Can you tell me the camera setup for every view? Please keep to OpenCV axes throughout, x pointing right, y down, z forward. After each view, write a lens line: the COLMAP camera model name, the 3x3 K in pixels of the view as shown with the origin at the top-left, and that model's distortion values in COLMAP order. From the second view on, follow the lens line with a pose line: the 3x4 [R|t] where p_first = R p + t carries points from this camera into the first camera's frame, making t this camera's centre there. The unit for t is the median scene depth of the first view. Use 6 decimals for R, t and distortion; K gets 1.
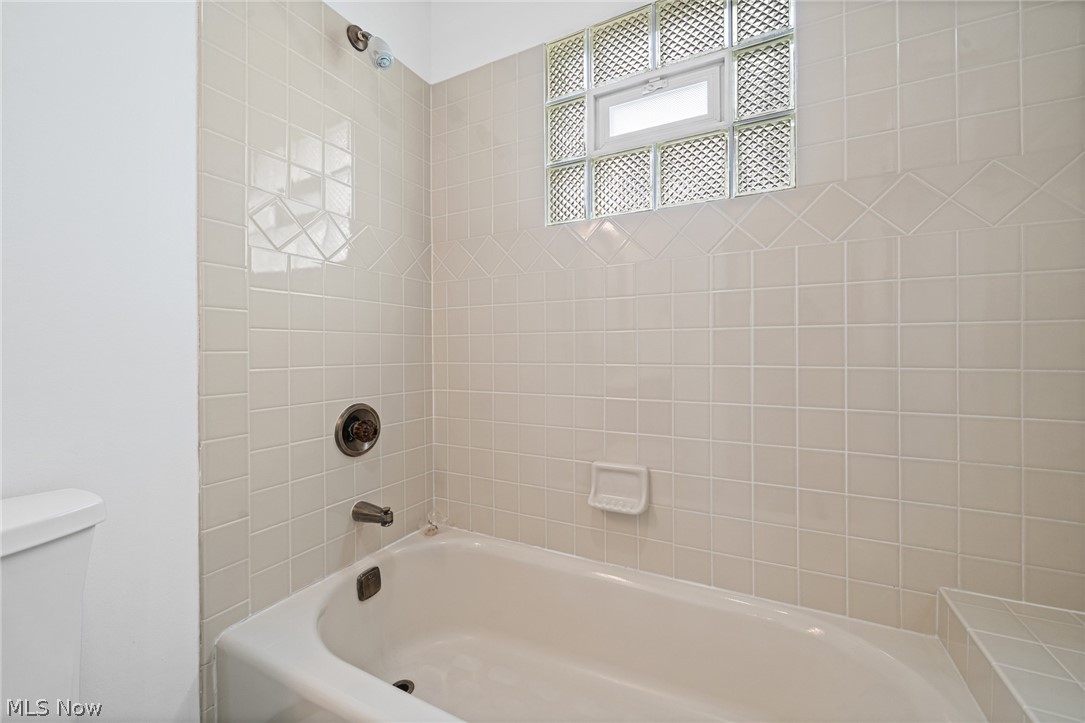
lens RADIAL K [[428.4, 0, 544.3], [0, 428.4, 356.2], [0, 0, 1]] dist [-0.002104, -0.000143]
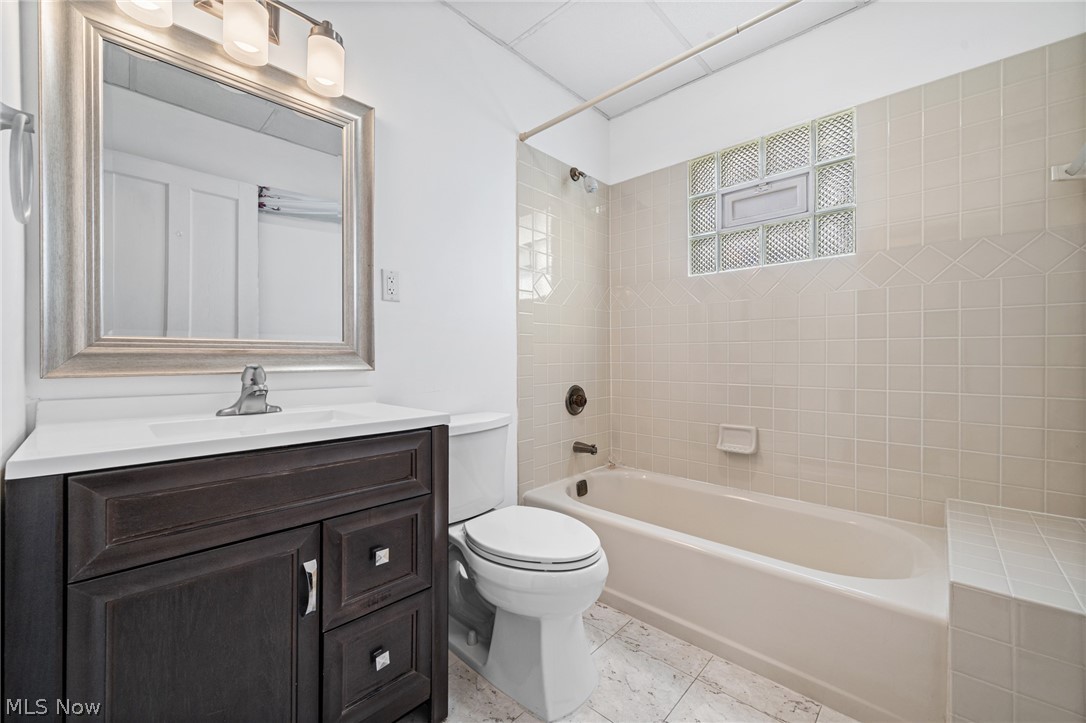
lens RADIAL K [[428.7, 0, 544.3], [0, 428.7, 361.9], [0, 0, 1]] dist [-0.002104, -0.000143]
pose [[0.964689, 0.003541, -0.263366, -0.099352], [-0.002476, 0.999987, 0.004375, 0.009165], [0.263378, -0.003568, 0.964686, -0.725332]]
